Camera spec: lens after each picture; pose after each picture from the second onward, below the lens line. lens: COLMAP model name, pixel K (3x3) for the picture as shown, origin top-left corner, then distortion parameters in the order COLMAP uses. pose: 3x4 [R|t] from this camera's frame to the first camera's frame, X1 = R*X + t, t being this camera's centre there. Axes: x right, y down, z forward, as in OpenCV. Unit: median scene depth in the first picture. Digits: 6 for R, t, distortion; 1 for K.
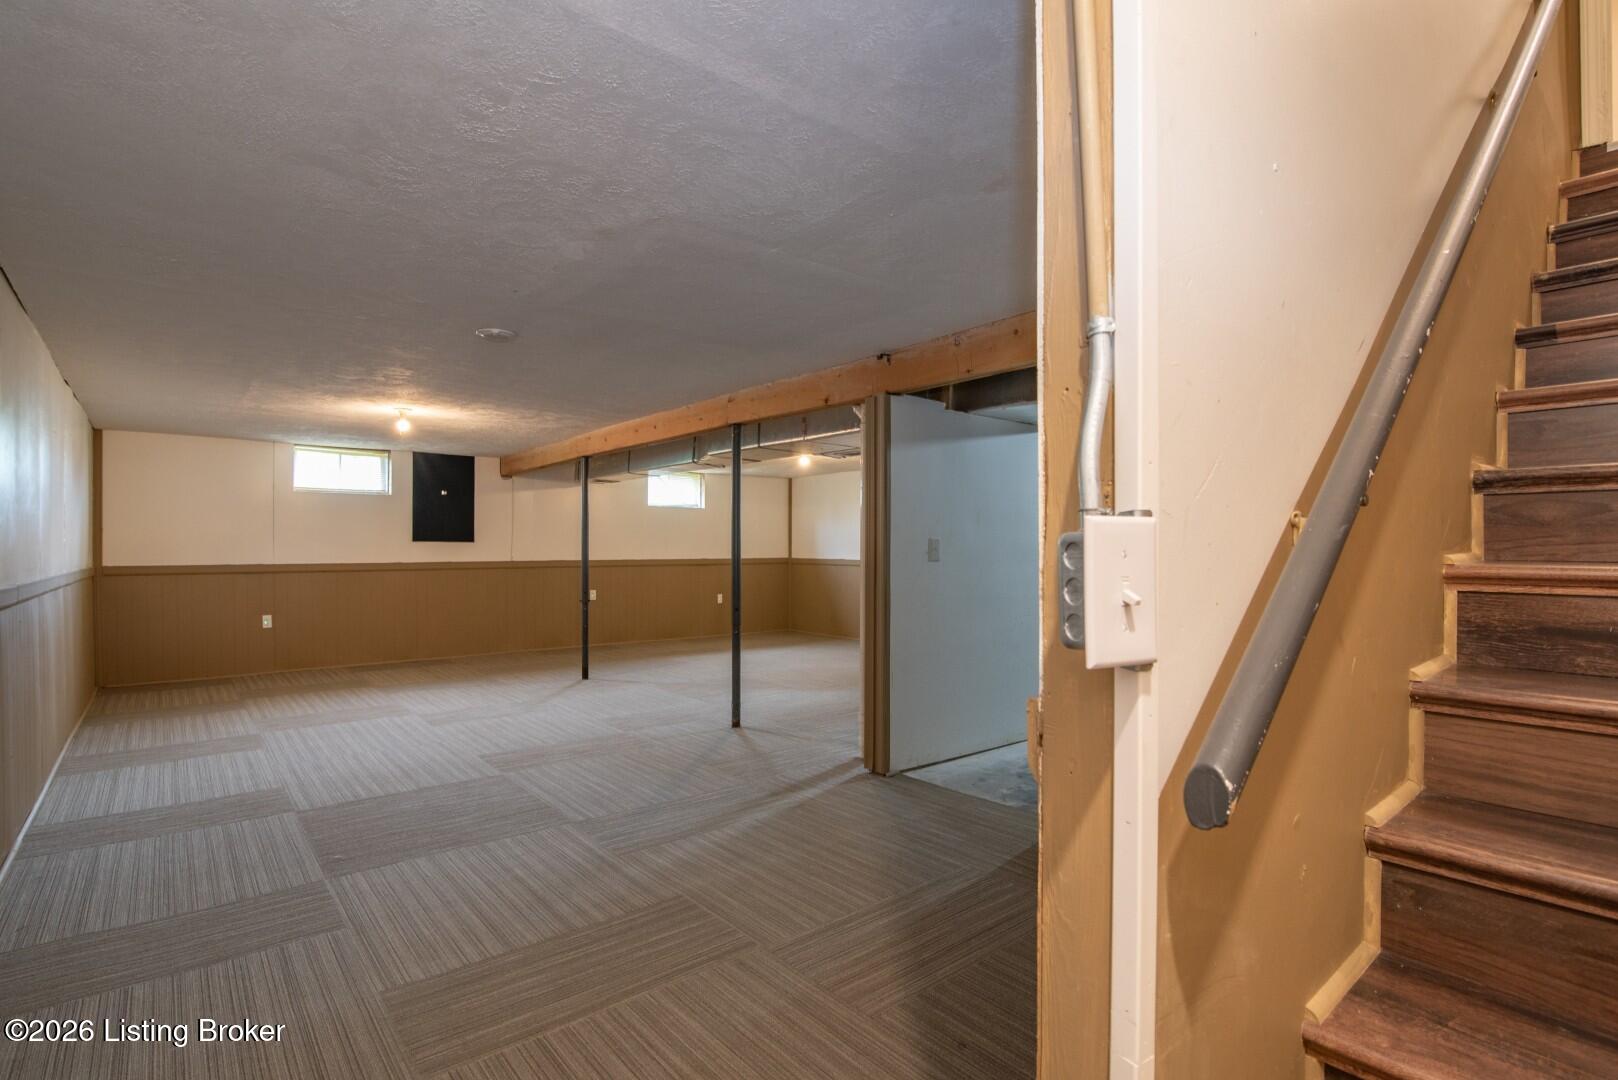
lens RADIAL K [[786.2, 0, 800.6], [0, 786.2, 554.3], [0, 0, 1]] dist [-0.019644, 0.000808]
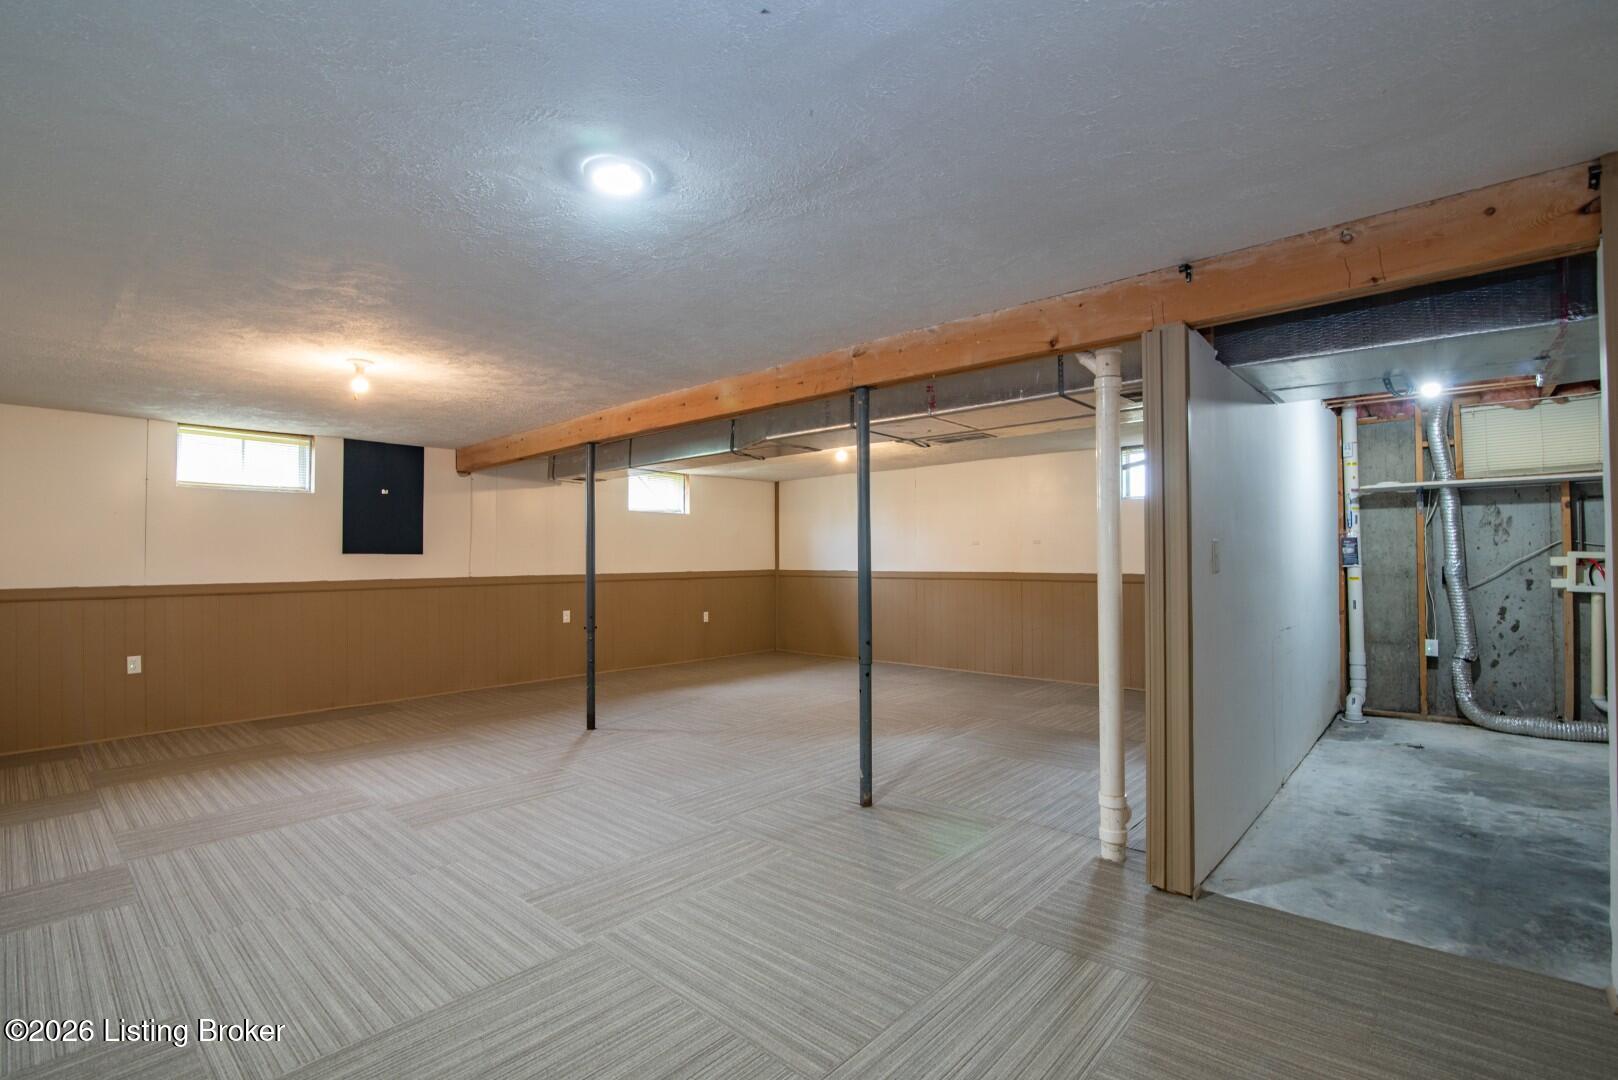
lens RADIAL K [[742.8, 0, 803.5], [0, 742.8, 543.9], [0, 0, 1]] dist [-0.020388, 0.001073]
pose [[0.989119, -0.005271, 0.147026, -0.206770], [0.009501, 0.999561, -0.028080, -0.001477], [-0.146814, 0.029171, 0.988734, 0.287155]]
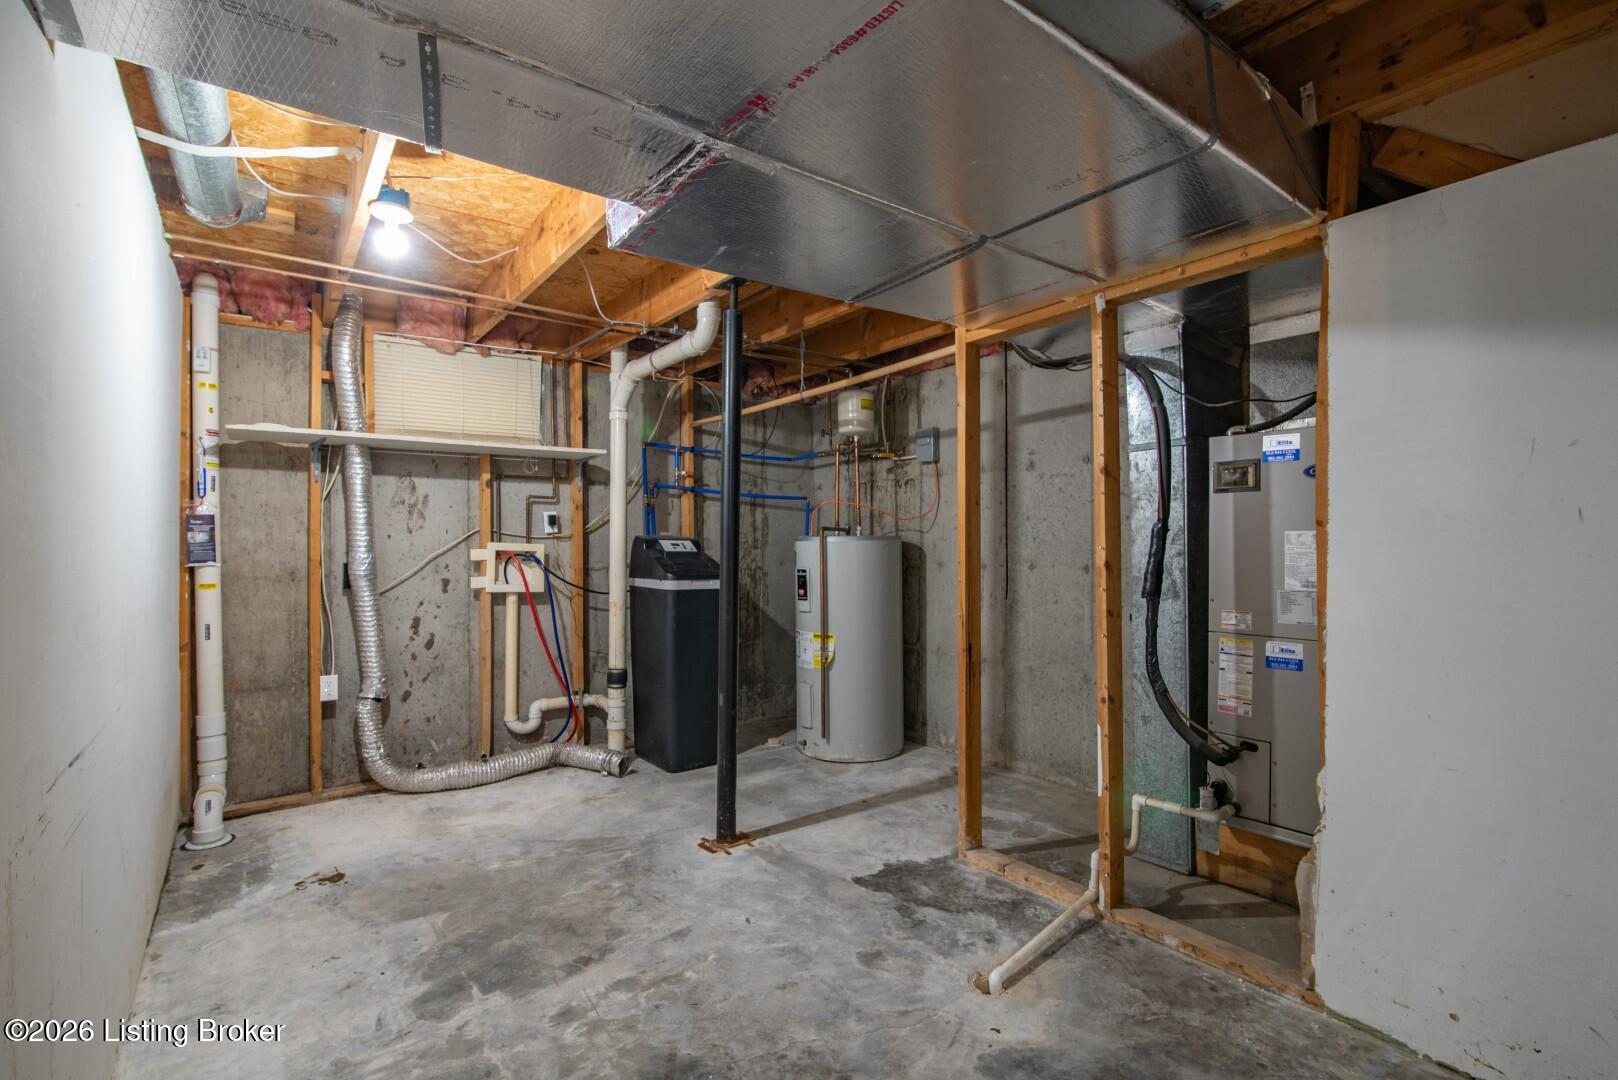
lens RADIAL K [[742.8, 0, 803.5], [0, 742.8, 543.9], [0, 0, 1]] dist [-0.020388, 0.001073]
pose [[0.052763, -0.002993, 0.998603, 0.106583], [0.010510, 0.999942, 0.002442, -0.004775], [-0.998552, 0.010366, 0.052791, 0.640294]]
